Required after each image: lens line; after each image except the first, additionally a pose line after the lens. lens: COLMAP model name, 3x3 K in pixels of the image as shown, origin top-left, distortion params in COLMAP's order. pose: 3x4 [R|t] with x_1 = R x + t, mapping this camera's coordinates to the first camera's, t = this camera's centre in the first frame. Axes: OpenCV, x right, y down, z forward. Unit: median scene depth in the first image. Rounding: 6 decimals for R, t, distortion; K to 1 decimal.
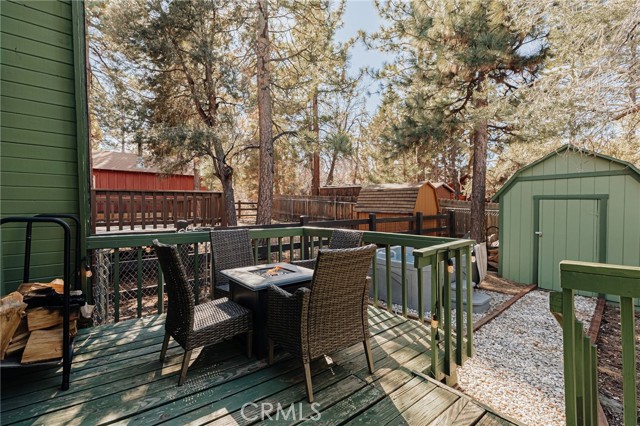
lens RADIAL K [[294.1, 0, 320.0], [0, 294.1, 213.0], [0, 0, 1]] dist [0.000313, 0.000088]
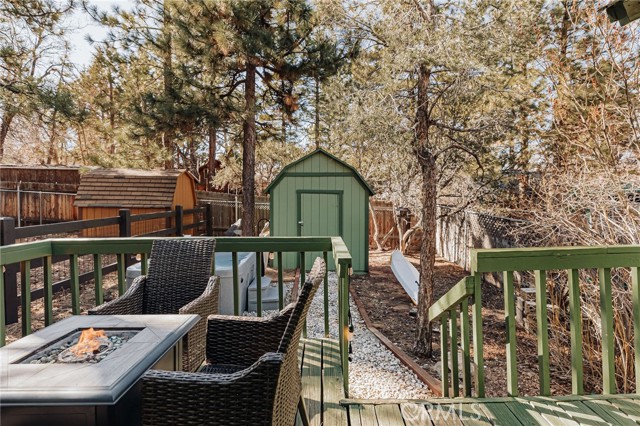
lens RADIAL K [[310.6, 0, 321.4], [0, 310.6, 199.4], [0, 0, 1]] dist [0.001895, 0.000360]
pose [[0.610220, -0.004002, 0.792222, -0.115204], [0.015889, 0.999848, -0.007188, -0.008568], [-0.792072, 0.016974, 0.610191, 0.140061]]
